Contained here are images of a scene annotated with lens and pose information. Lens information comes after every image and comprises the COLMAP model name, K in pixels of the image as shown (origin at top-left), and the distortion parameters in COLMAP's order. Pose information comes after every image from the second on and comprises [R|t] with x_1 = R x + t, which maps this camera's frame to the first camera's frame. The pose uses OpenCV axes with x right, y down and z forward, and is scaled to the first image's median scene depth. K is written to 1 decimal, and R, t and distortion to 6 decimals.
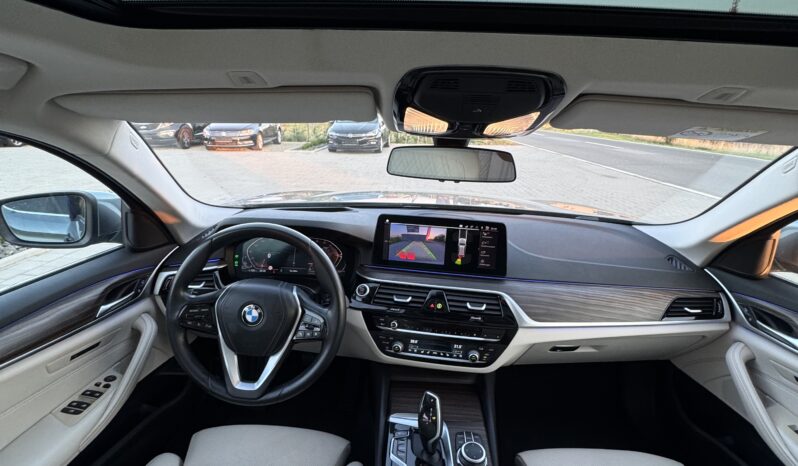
lens RADIAL K [[435.5, 0, 401.2], [0, 435.5, 228.9], [0, 0, 1]] dist [0.000878, -0.001881]
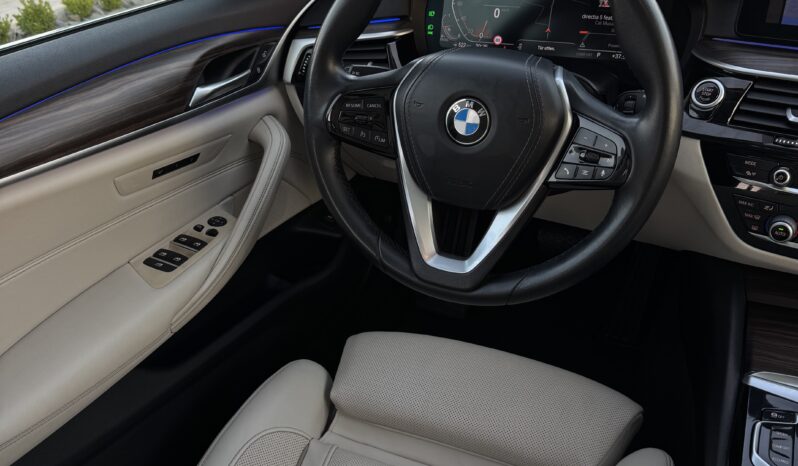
lens RADIAL K [[775.9, 0, 398.9], [0, 775.9, 229.1], [0, 0, 1]] dist [0.069965, 0.000000]
pose [[0.929480, 0.119055, -0.349131, -0.099636], [-0.026966, 0.965881, 0.257578, 0.092474], [0.367885, -0.229999, 0.900978, 0.183866]]
